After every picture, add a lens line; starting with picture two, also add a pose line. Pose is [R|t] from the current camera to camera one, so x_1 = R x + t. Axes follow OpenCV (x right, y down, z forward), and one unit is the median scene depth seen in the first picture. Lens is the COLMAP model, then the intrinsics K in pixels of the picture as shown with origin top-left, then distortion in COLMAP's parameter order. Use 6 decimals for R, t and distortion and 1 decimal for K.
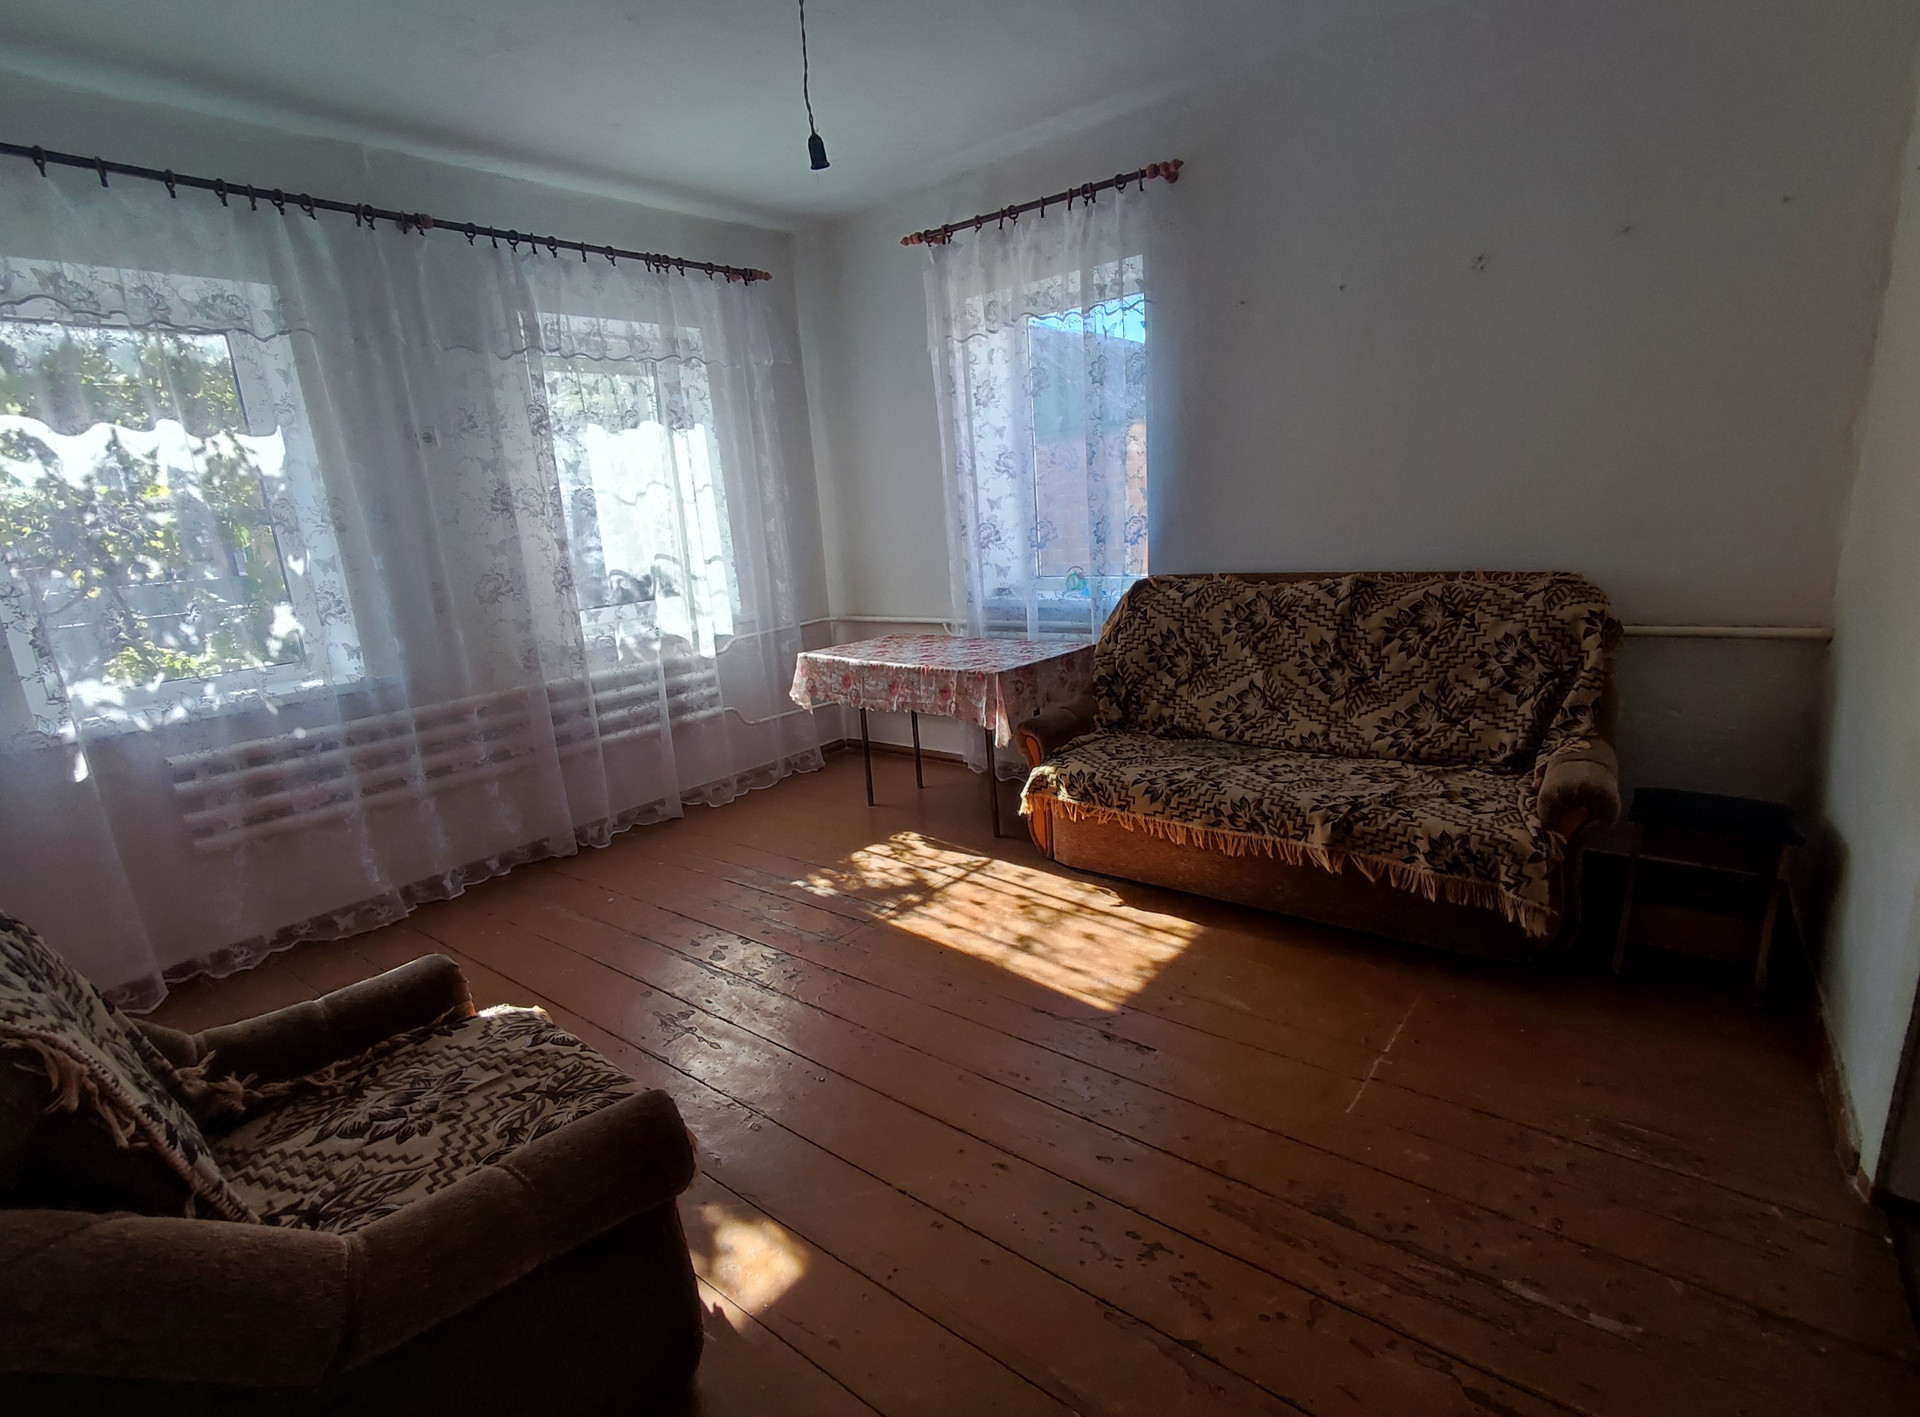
lens RADIAL K [[929.1, 0, 949.6], [0, 929.1, 721.8], [0, 0, 1]] dist [0.001646, -0.000252]
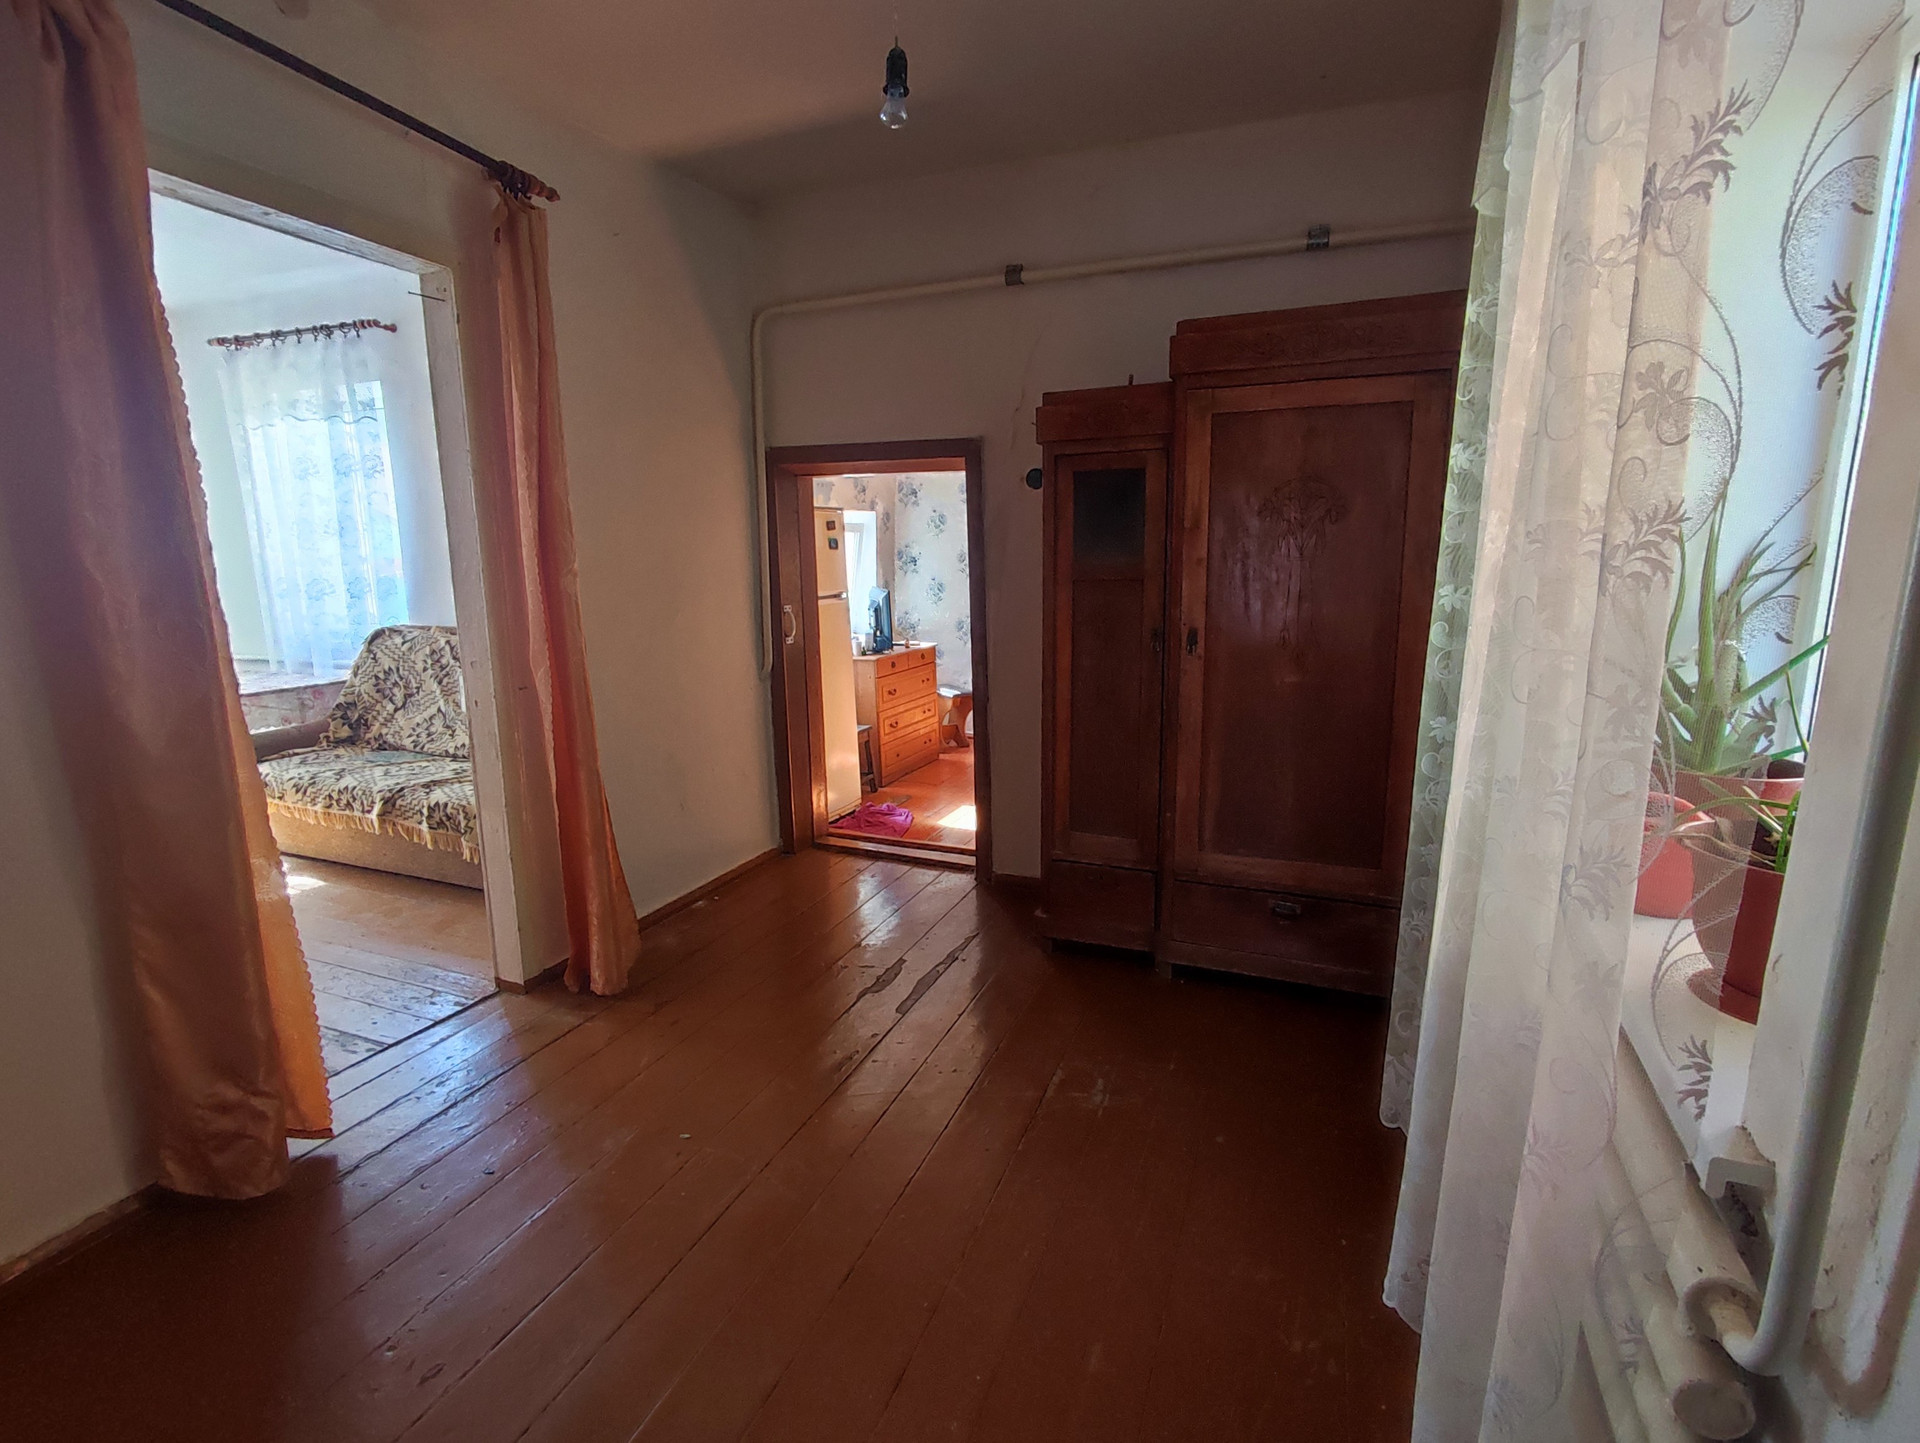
lens RADIAL K [[912.2, 0, 954.2], [0, 912.2, 728.2], [0, 0, 1]] dist [-0.002185, -0.000981]
pose [[0.954702, 0.011073, 0.297358, 0.646665], [0.005707, 0.998442, -0.055505, 0.063490], [-0.297510, 0.054688, 0.953151, -0.465746]]
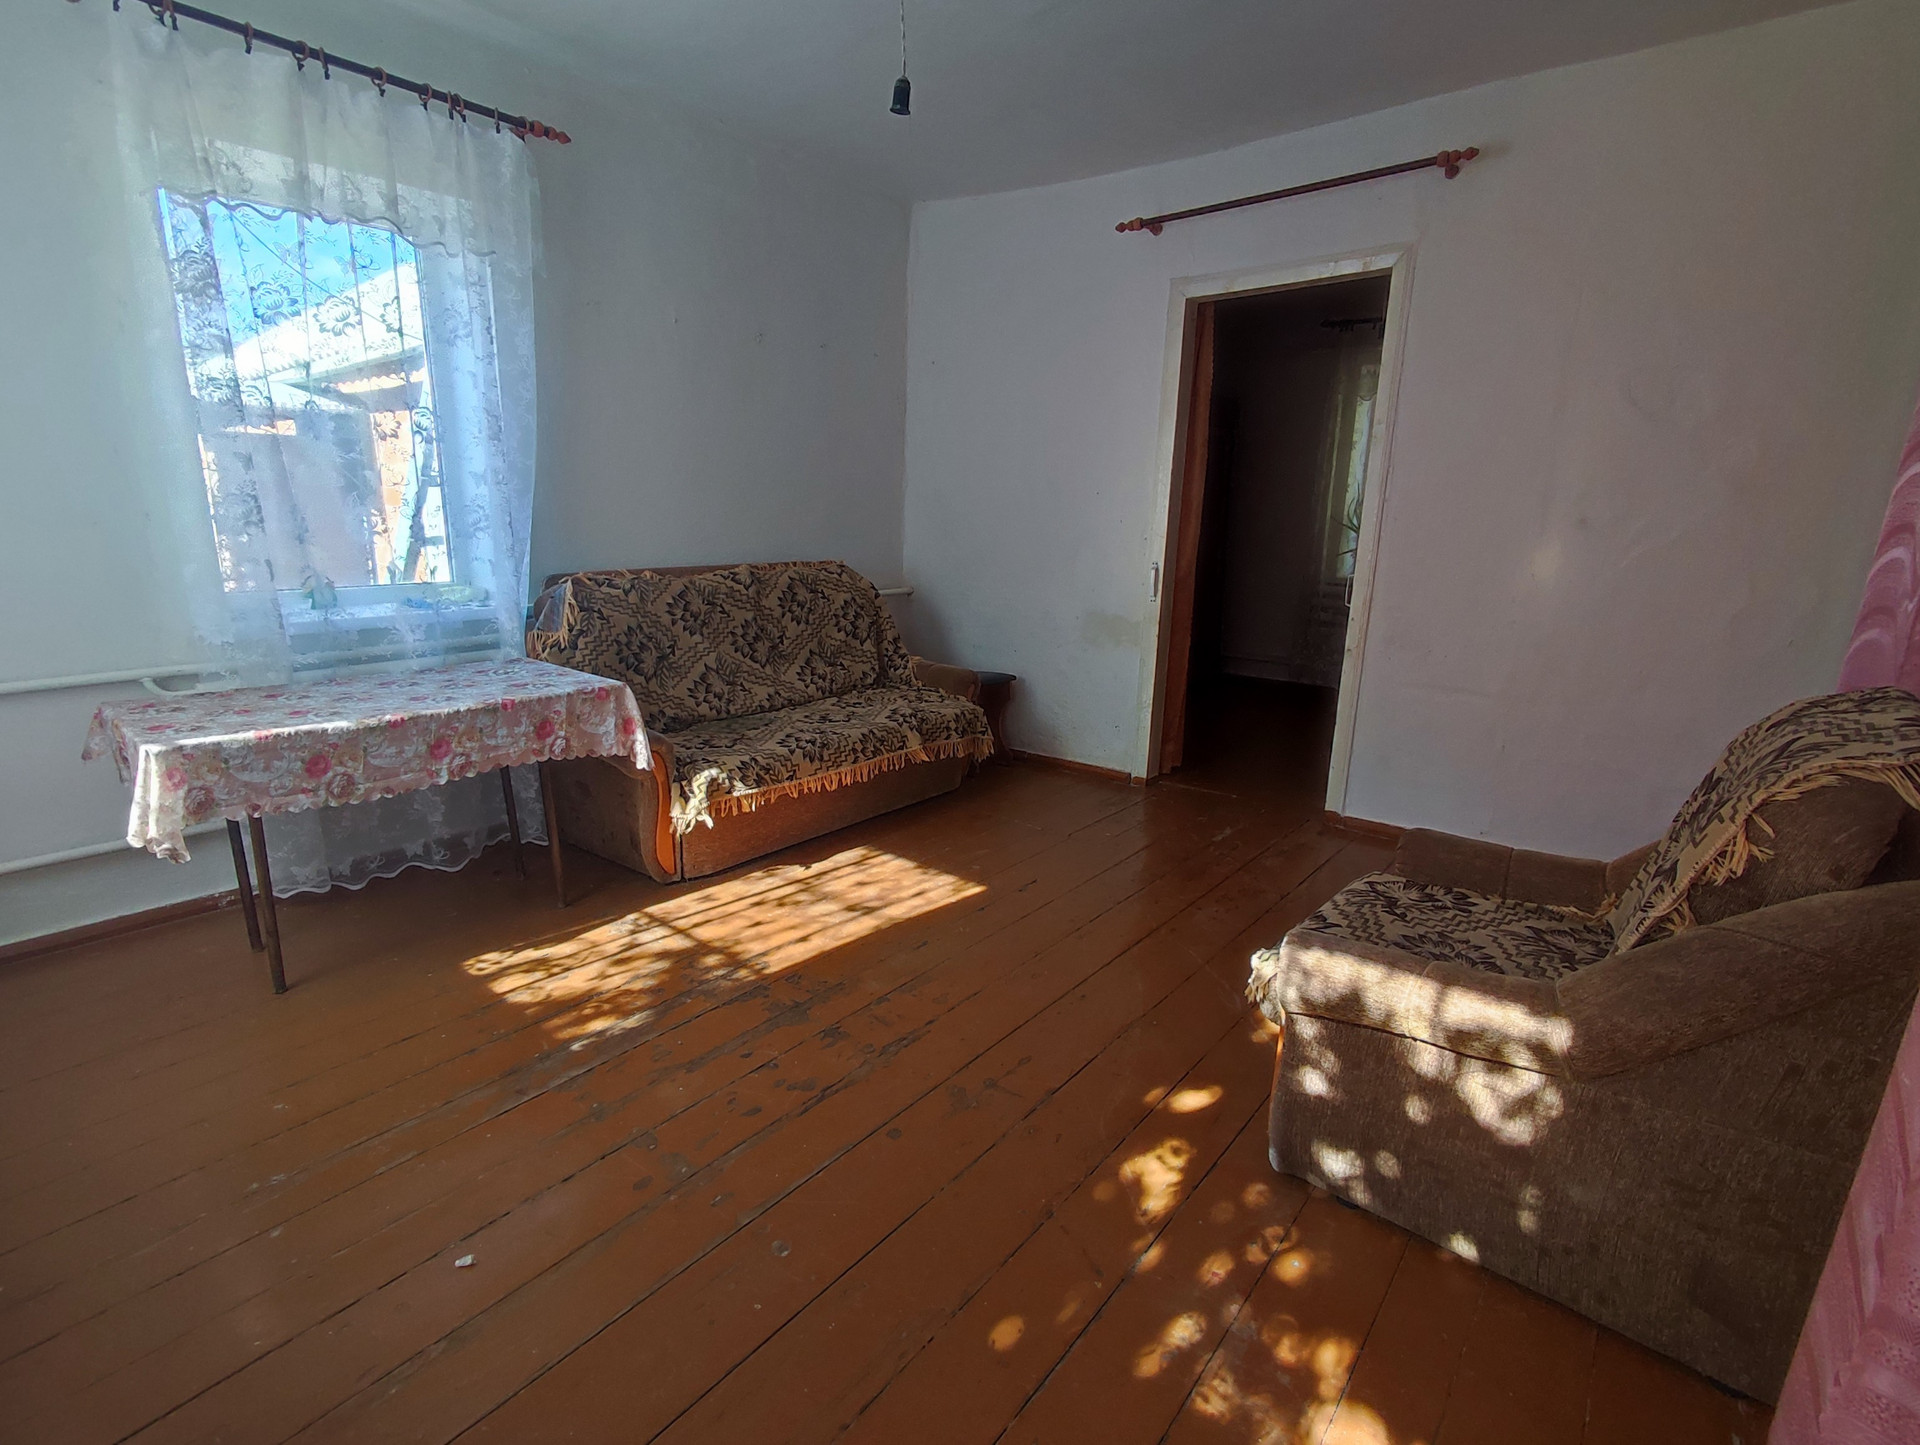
lens RADIAL K [[955.8, 0, 943.1], [0, 955.8, 721.3], [0, 0, 1]] dist [-0.005013, -0.001249]
pose [[-0.005923, -0.154166, 0.988027, -0.804707], [0.212075, 0.965375, 0.151903, -0.090730], [-0.977235, 0.210436, 0.026976, 0.715414]]
